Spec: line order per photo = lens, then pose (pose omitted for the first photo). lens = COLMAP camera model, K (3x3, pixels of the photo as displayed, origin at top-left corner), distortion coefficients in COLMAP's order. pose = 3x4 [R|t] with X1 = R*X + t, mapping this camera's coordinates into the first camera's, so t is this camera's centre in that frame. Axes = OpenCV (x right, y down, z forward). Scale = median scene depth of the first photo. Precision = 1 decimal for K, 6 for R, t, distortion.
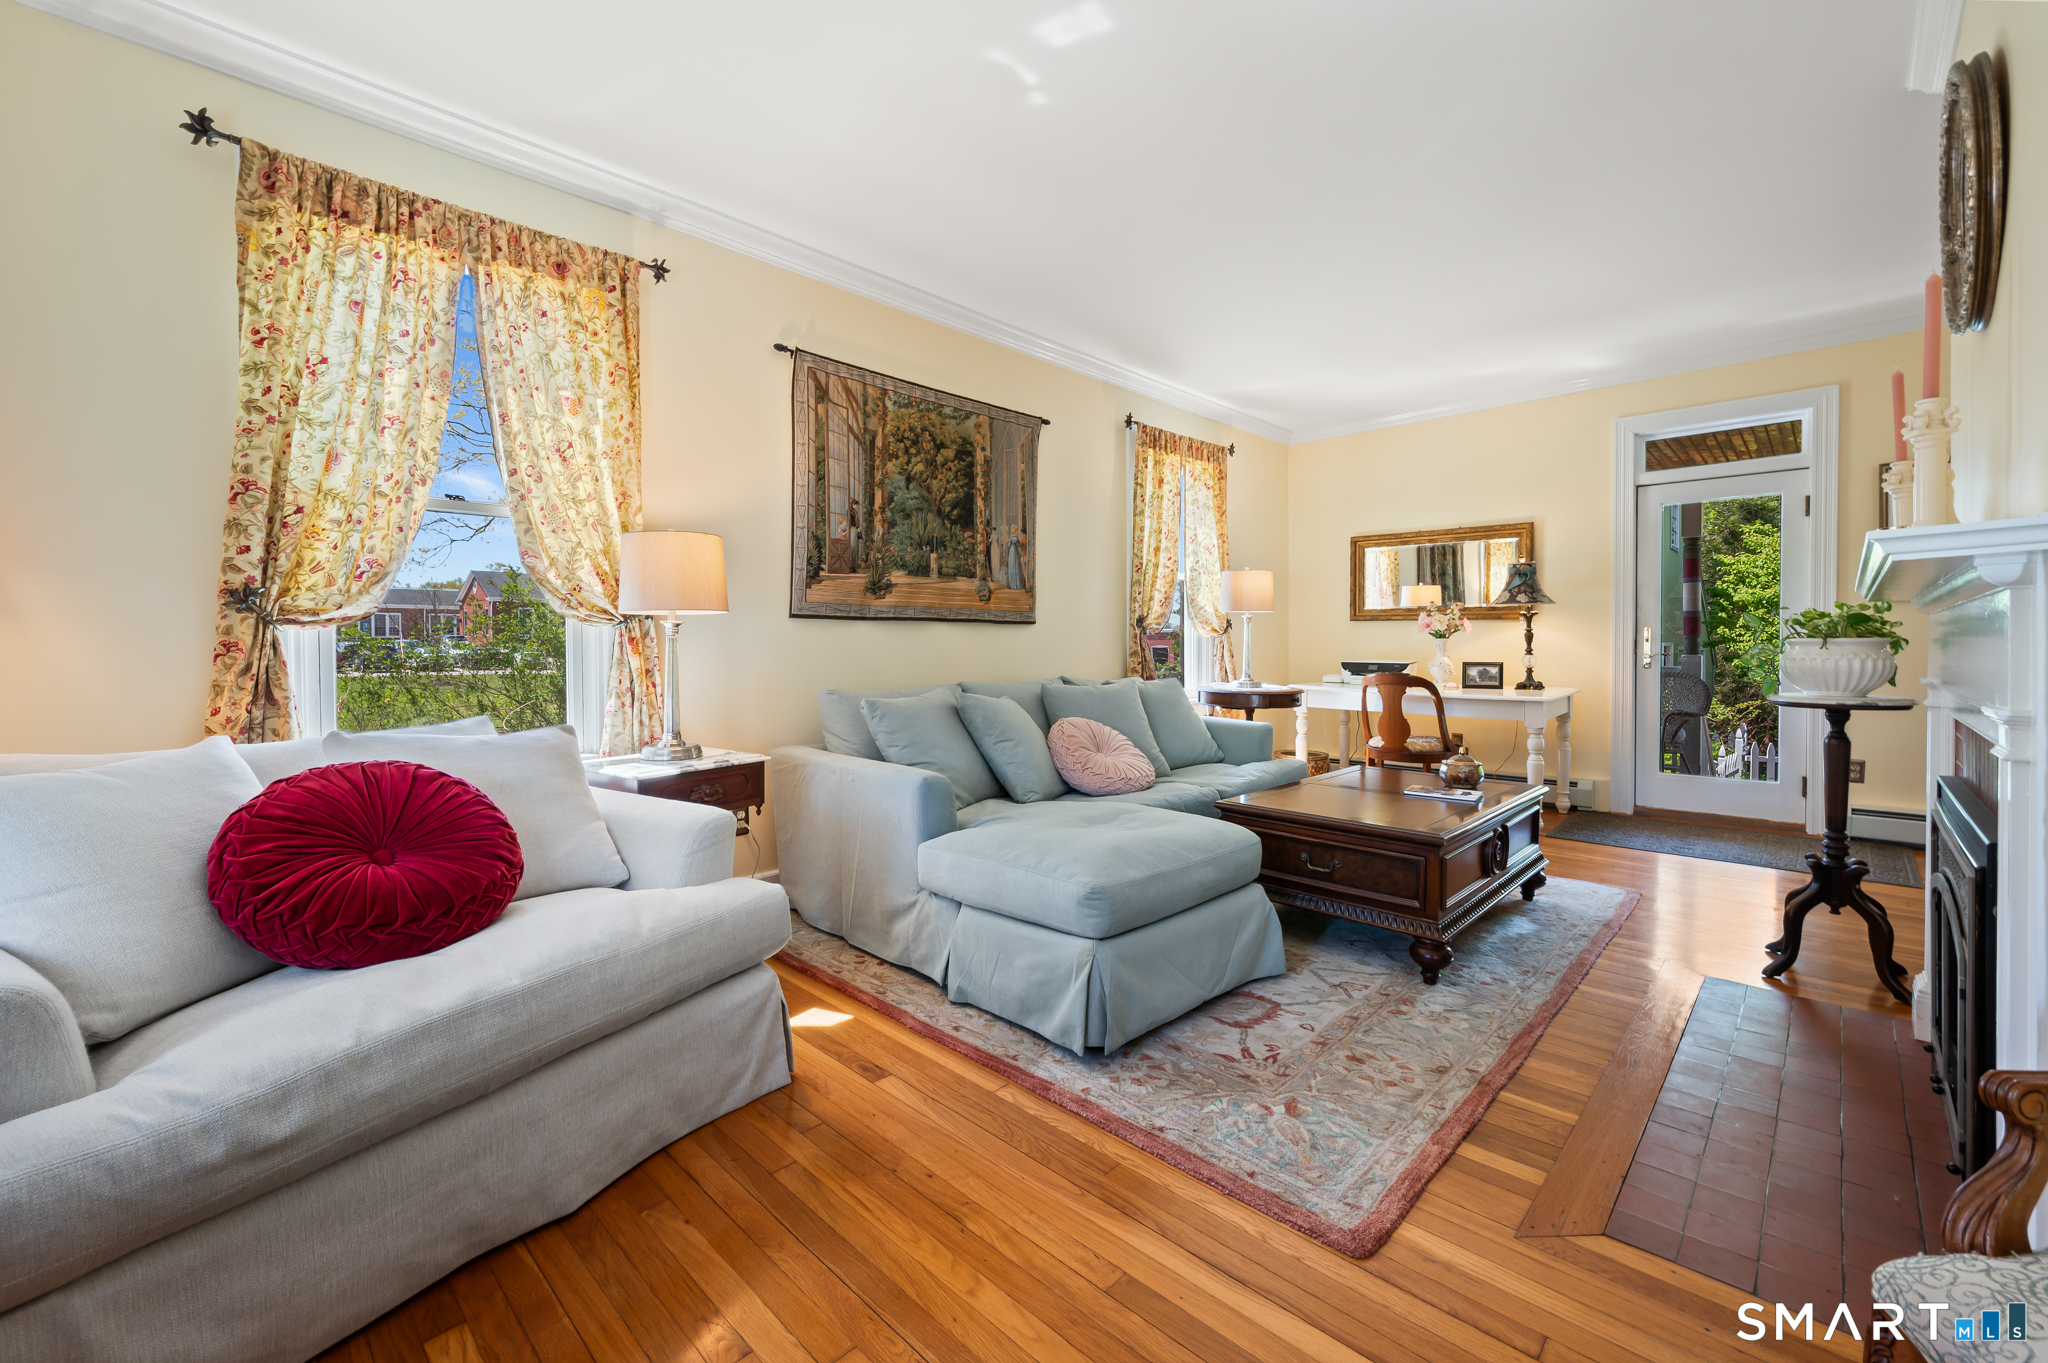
lens RADIAL K [[811.7, 0, 1010.9], [0, 811.7, 648.8], [0, 0, 1]] dist [-0.004159, 0.000468]
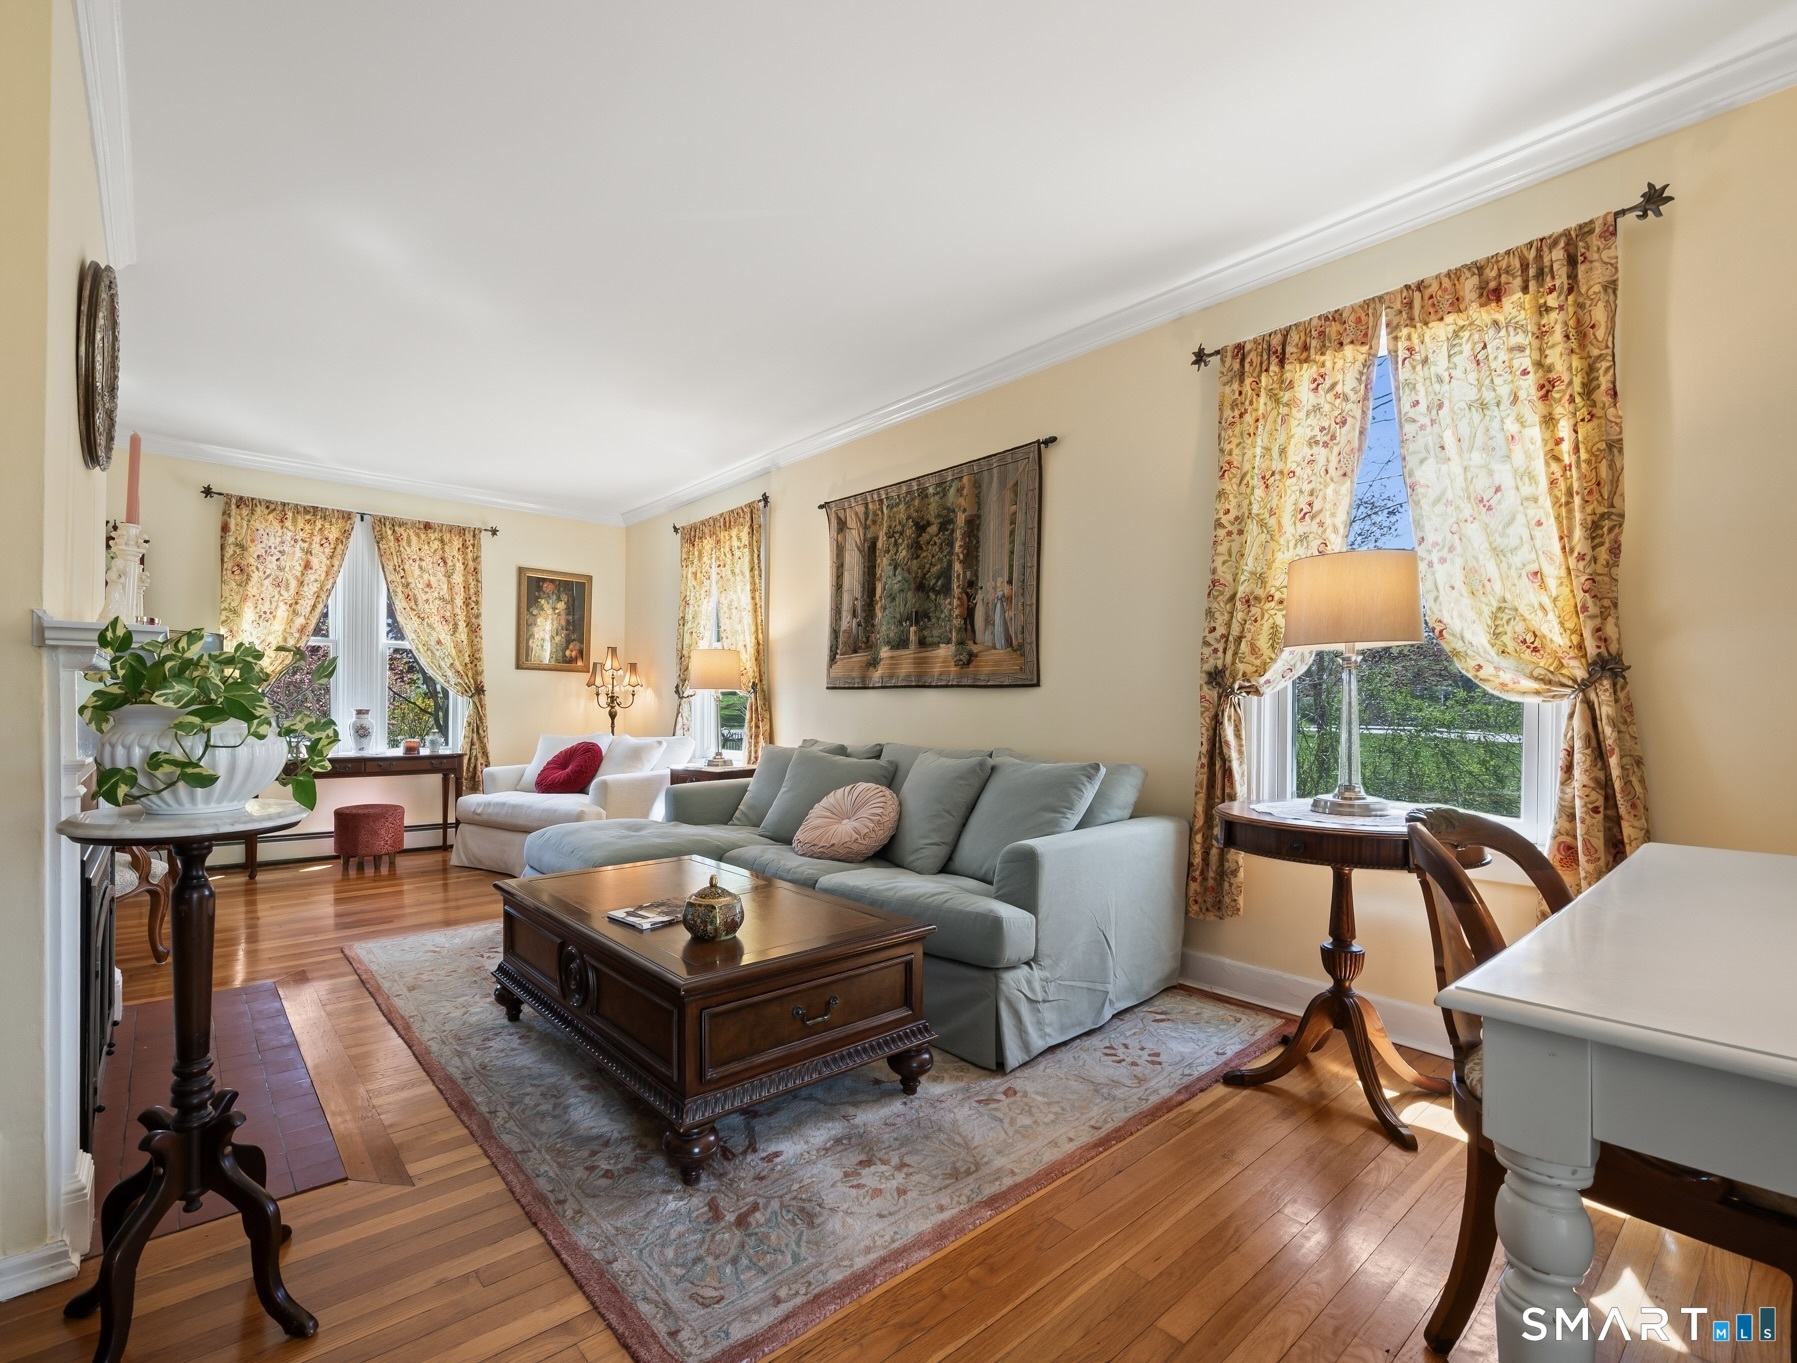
lens RADIAL K [[836.3, 0, 895.3], [0, 836.3, 687.6], [0, 0, 1]] dist [-0.024590, -0.000403]
pose [[-0.066009, -0.003506, -0.997813, 1.083397], [-0.000063, 0.999994, -0.003509, -0.031867], [0.997819, -0.000169, -0.066009, 1.090216]]
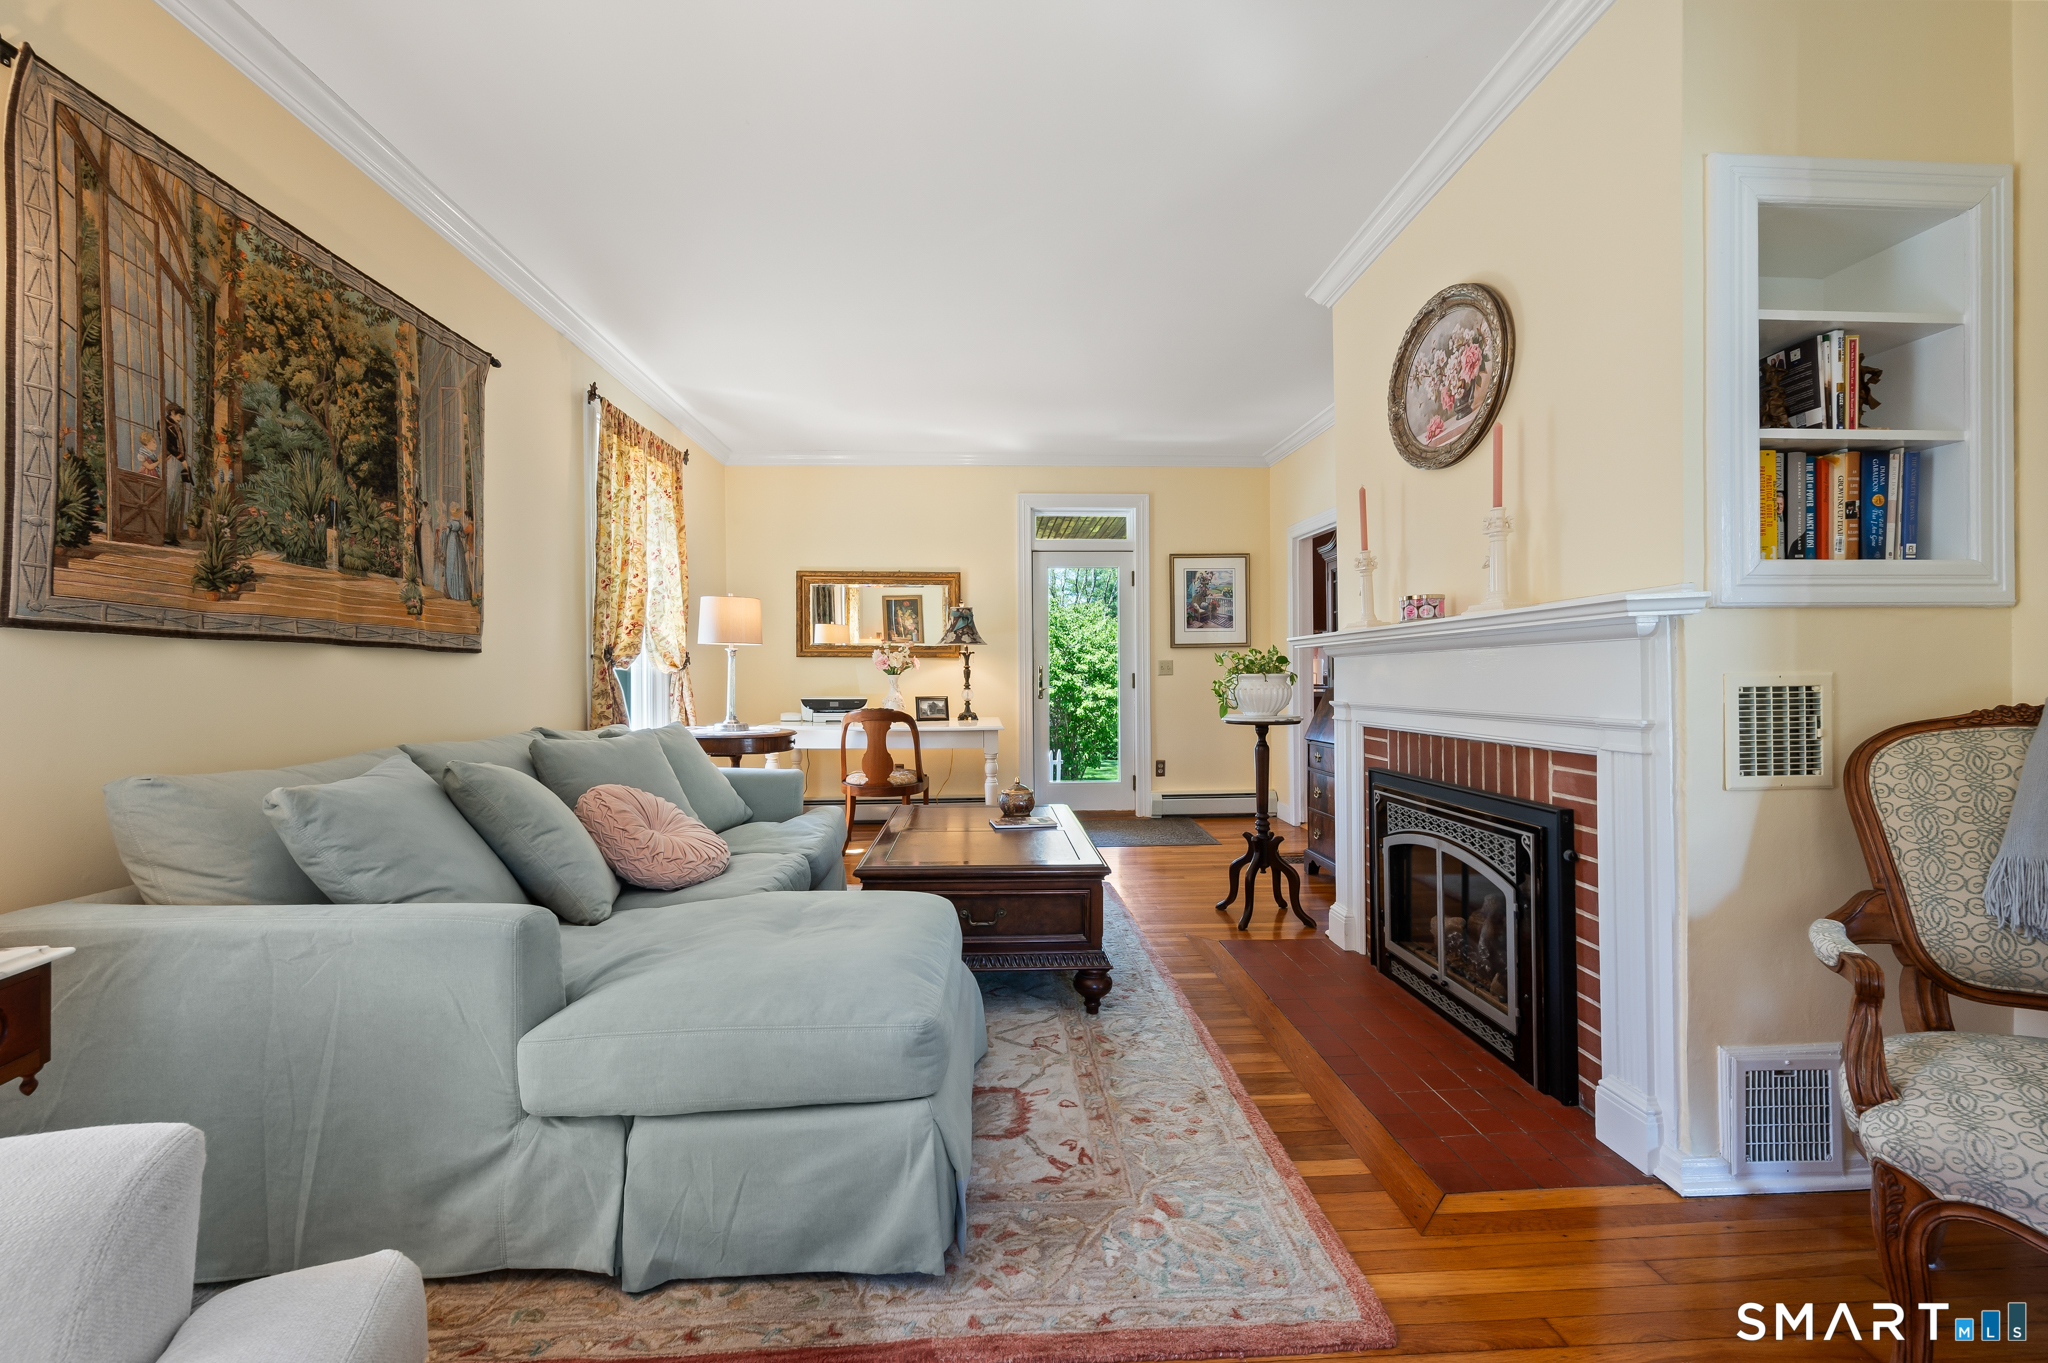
lens RADIAL K [[811.7, 0, 1020.6], [0, 811.7, 676.5], [0, 0, 1]] dist [-0.004159, 0.000468]
pose [[0.680480, -0.000768, 0.732767, -0.192584], [0.009389, 0.999926, -0.007671, -0.001443], [-0.732707, 0.012100, 0.680437, 0.243981]]
